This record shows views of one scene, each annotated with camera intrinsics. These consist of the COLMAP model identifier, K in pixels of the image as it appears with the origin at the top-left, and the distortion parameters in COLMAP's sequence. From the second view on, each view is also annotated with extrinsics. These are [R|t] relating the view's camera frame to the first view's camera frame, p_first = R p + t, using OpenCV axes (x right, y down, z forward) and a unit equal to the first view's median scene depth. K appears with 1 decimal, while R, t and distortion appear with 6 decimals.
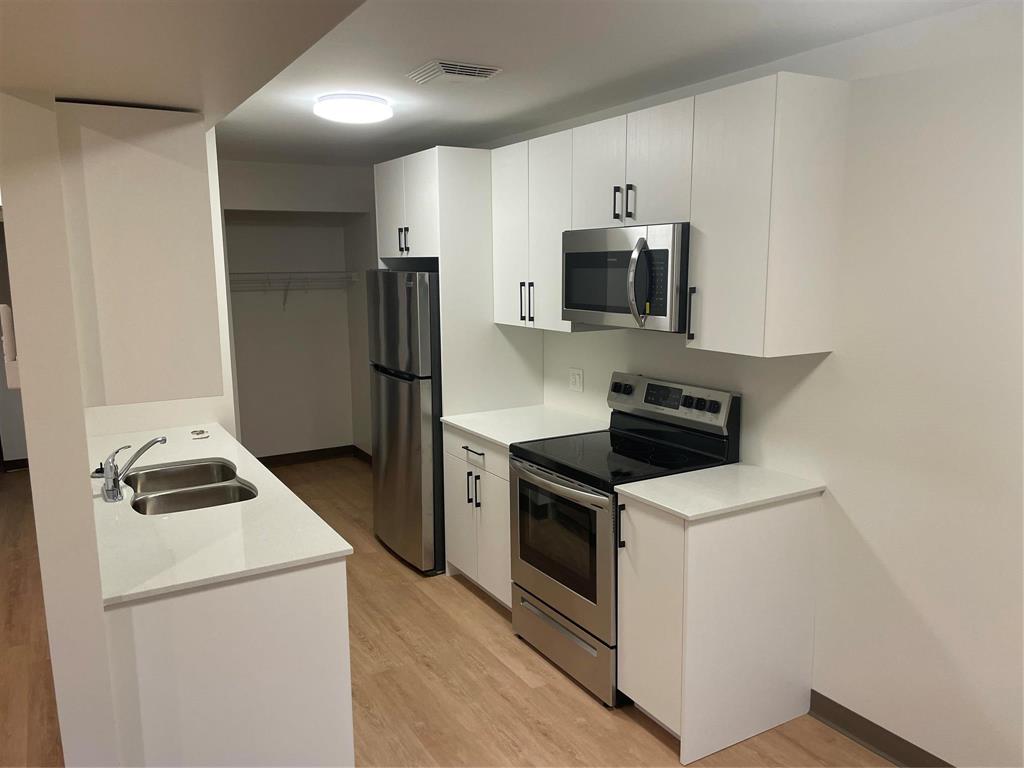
lens RADIAL K [[772.8, 0, 511.1], [0, 772.8, 383.8], [0, 0, 1]] dist [0.024316, -0.007902]
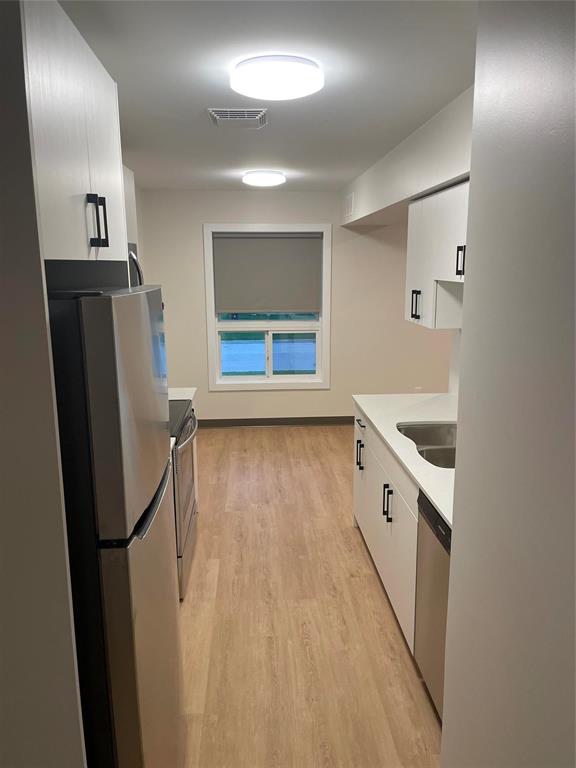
lens RADIAL K [[579.6, 0, 285.3], [0, 579.6, 385.2], [0, 0, 1]] dist [0.024316, -0.007902]
pose [[-0.890980, -0.064416, 0.449449, -0.588236], [0.104245, 0.934420, 0.340577, -0.291351], [-0.441913, 0.350300, -0.825835, 1.840952]]
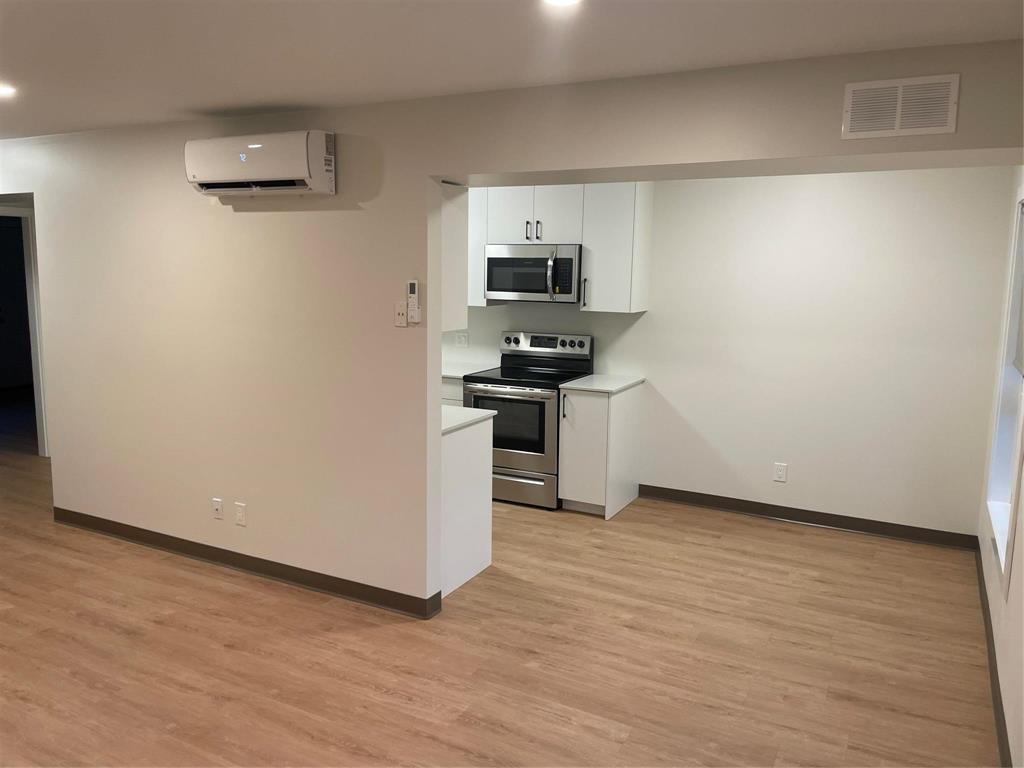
lens RADIAL K [[772.8, 0, 508.4], [0, 772.8, 382.9], [0, 0, 1]] dist [0.024316, -0.007902]
pose [[0.846494, -0.059036, 0.529115, -0.904321], [0.061298, 0.998031, 0.013289, 0.090528], [-0.528858, 0.021185, 0.848446, -0.485132]]
